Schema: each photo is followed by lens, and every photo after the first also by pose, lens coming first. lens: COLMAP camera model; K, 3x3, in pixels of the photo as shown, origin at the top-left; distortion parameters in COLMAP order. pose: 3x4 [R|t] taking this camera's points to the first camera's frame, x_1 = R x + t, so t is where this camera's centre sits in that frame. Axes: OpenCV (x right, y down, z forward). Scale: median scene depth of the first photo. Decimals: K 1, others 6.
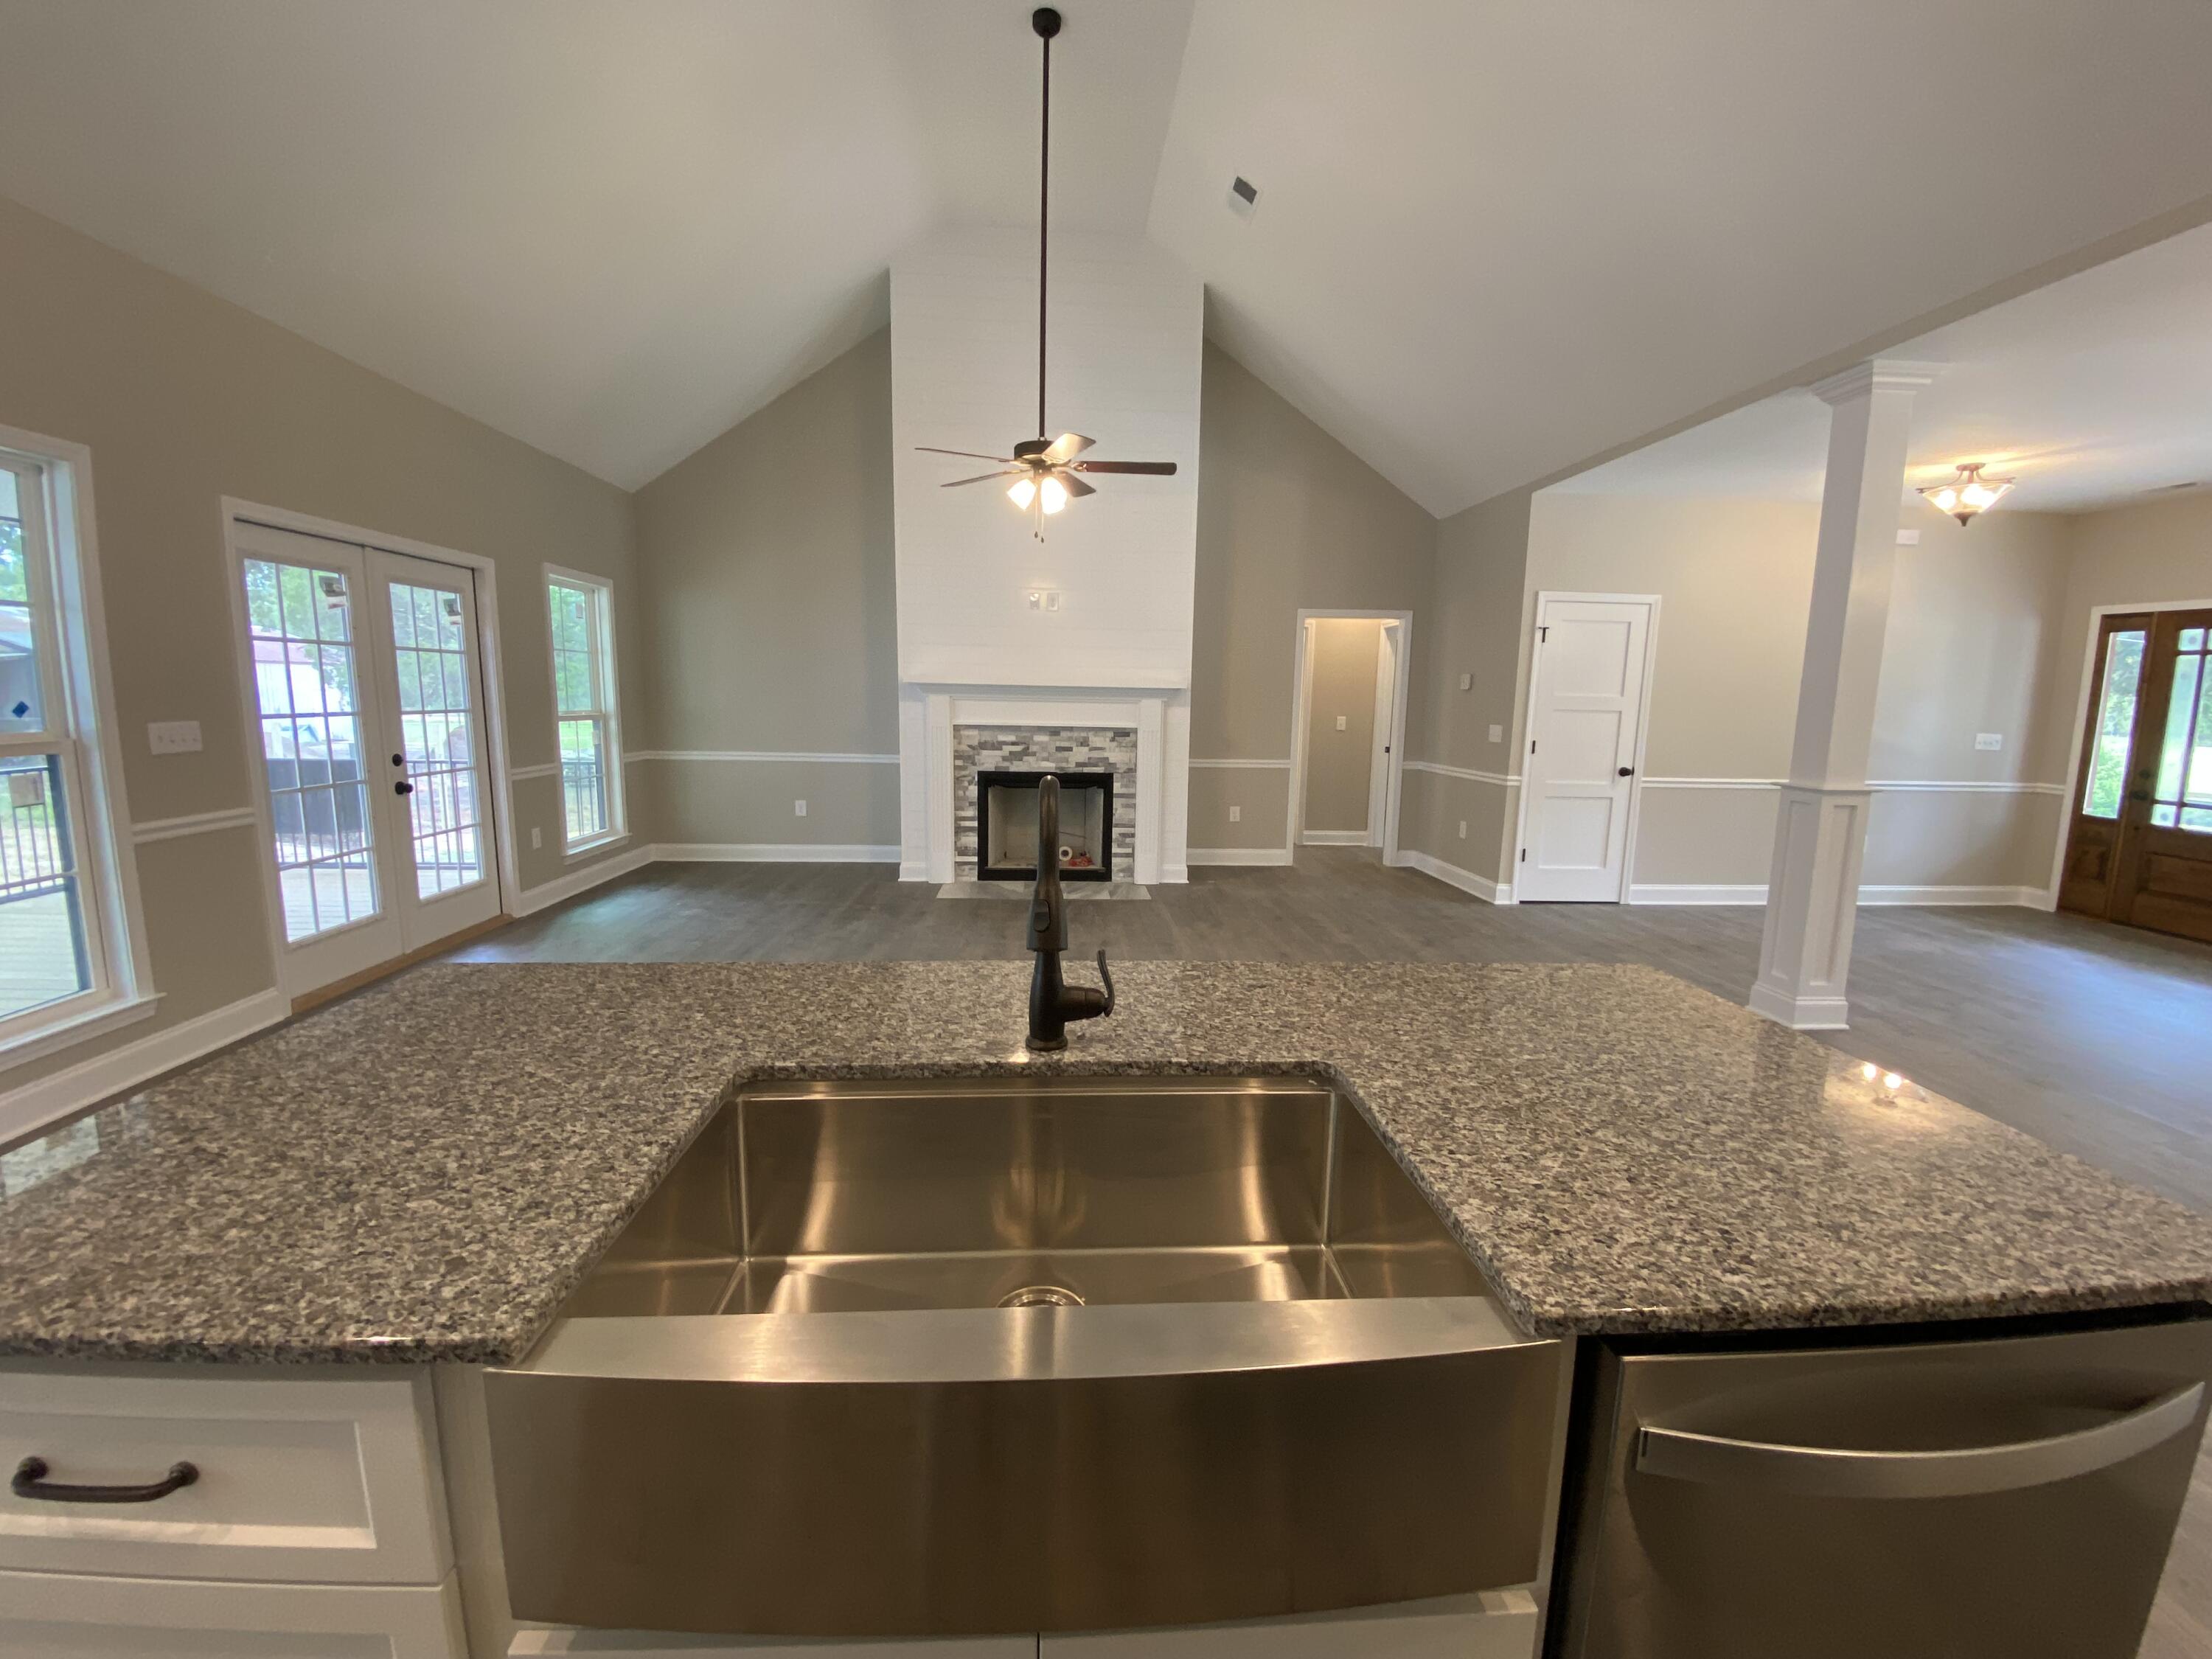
lens RADIAL K [[890.7, 0, 1099.1], [0, 890.7, 828.6], [0, 0, 1]] dist [0.027241, -0.024113]
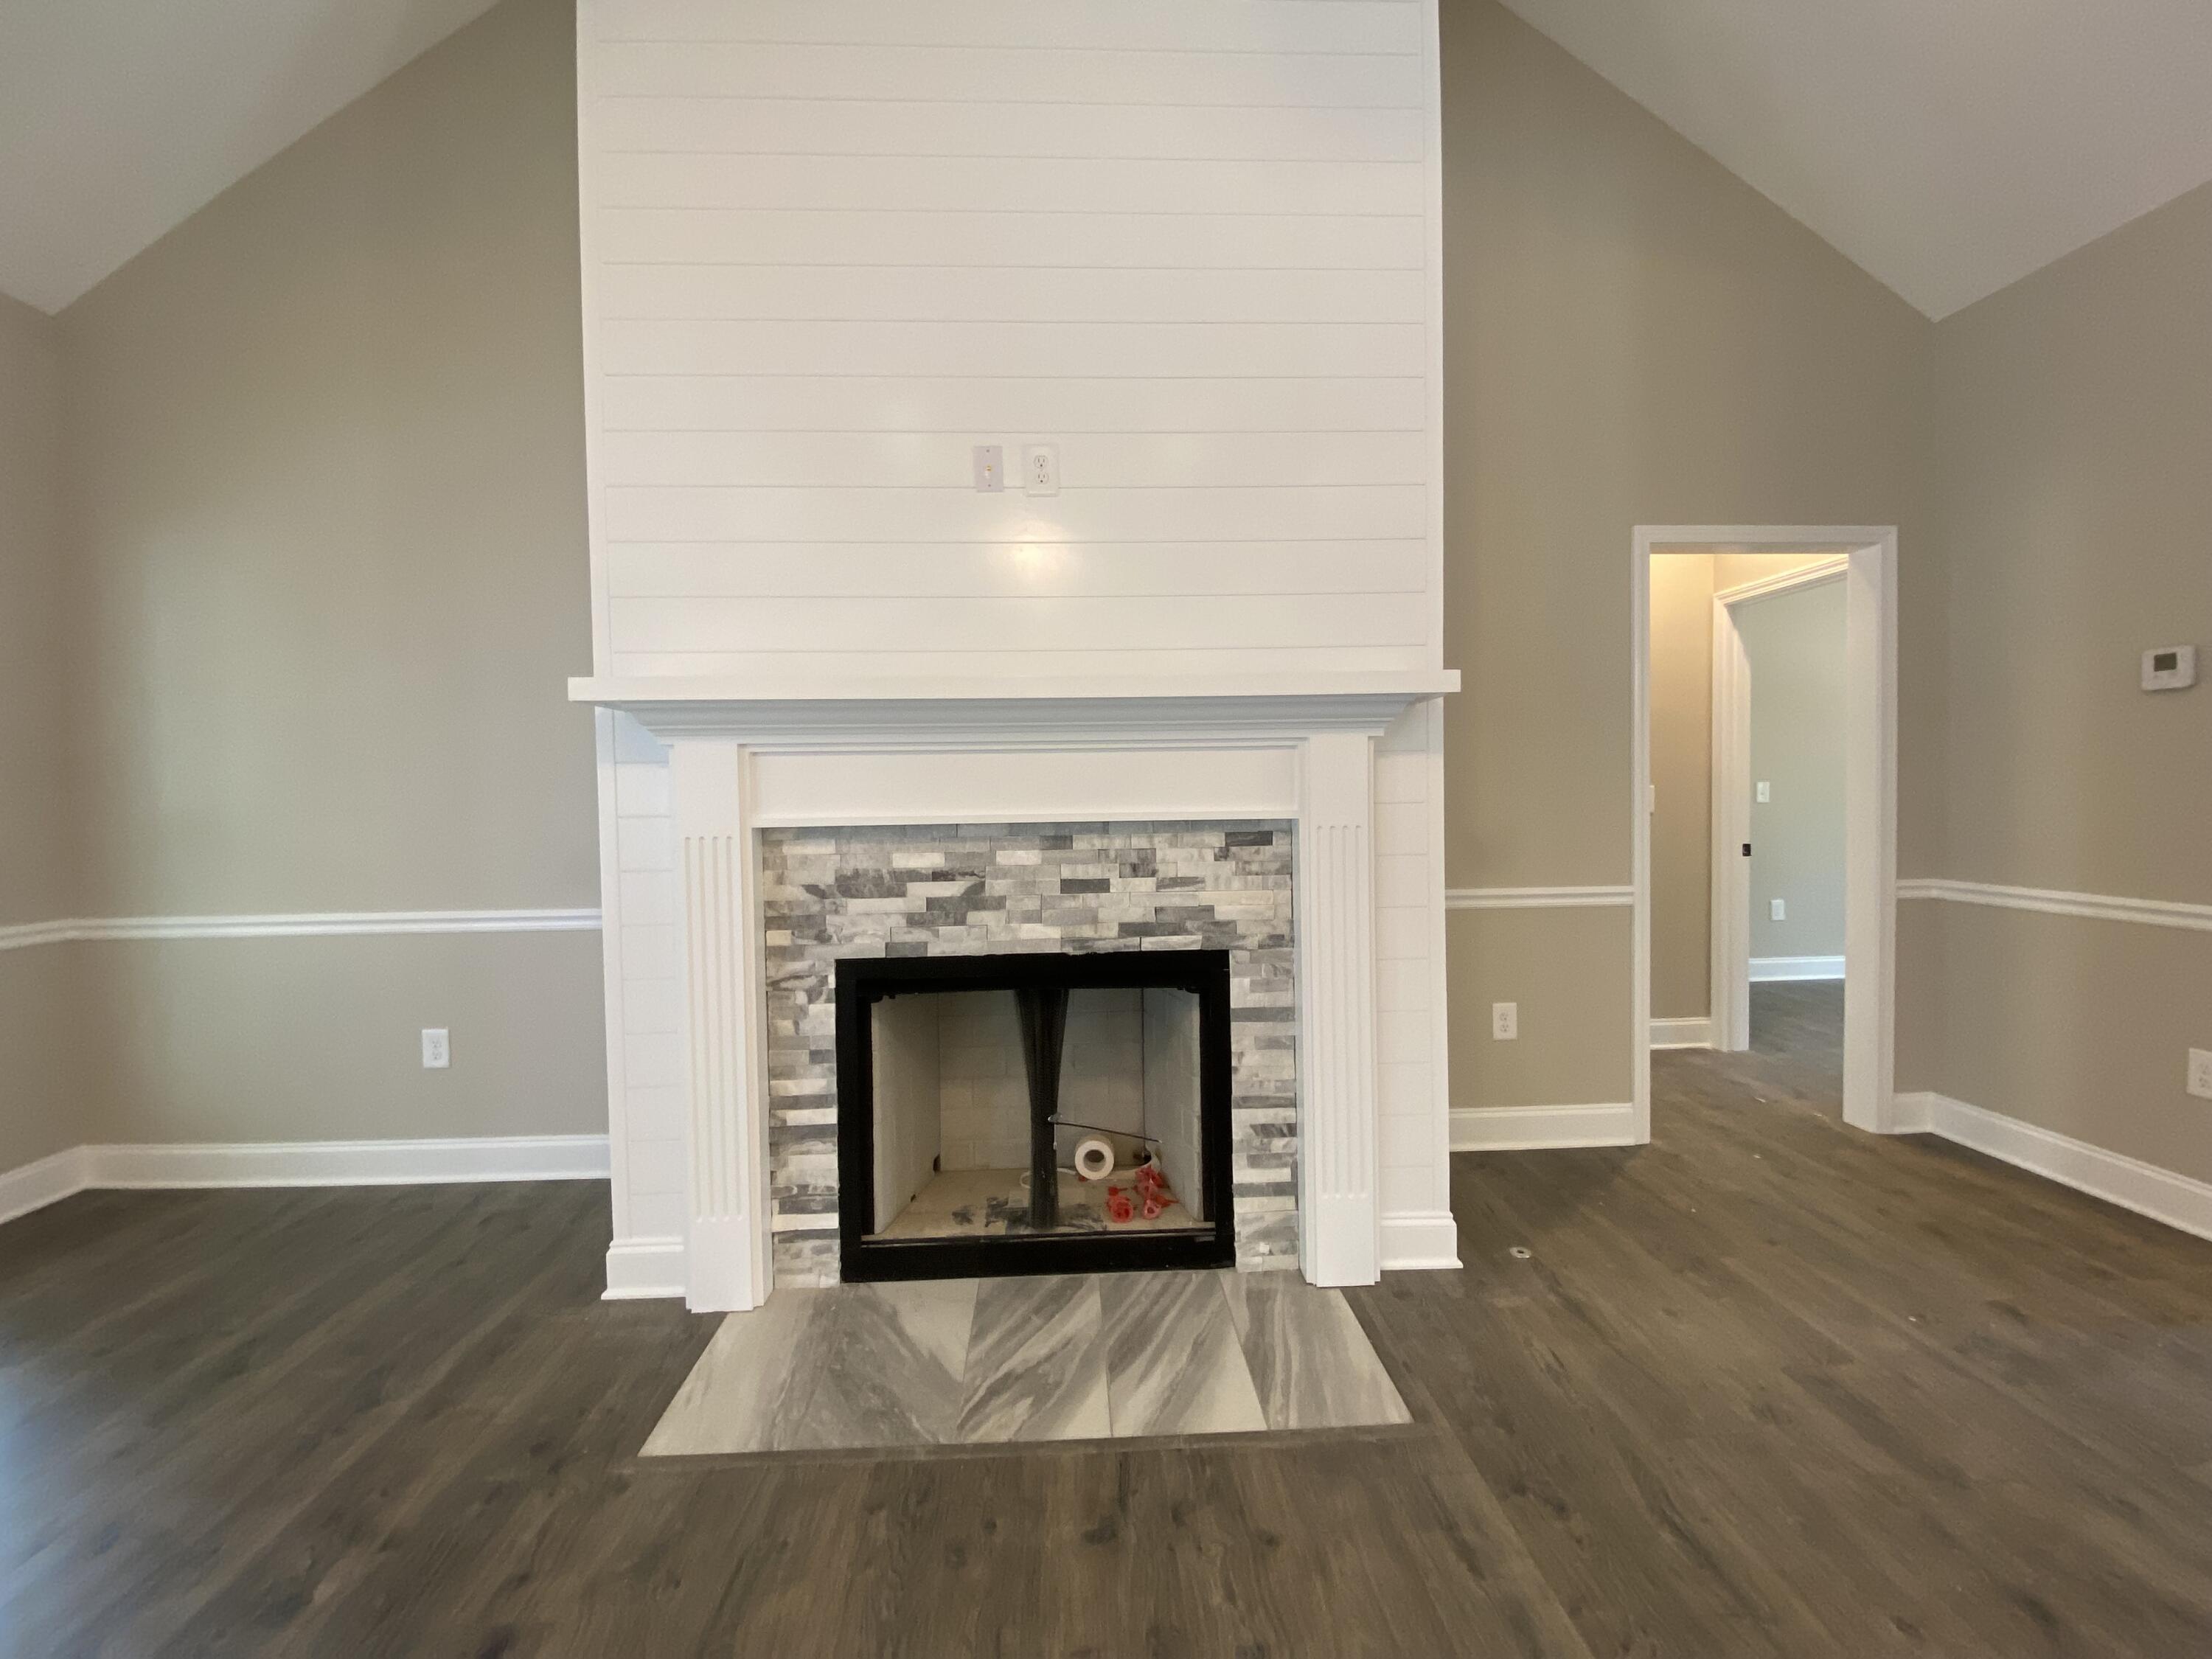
lens RADIAL K [[872.9, 0, 1108.3], [0, 872.9, 817.9], [0, 0, 1]] dist [0.030853, -0.000136]
pose [[0.999351, -0.035829, -0.003669, -0.028243], [0.035095, 0.991618, -0.124343, -0.073792], [0.008093, 0.124133, 0.992233, 0.666687]]
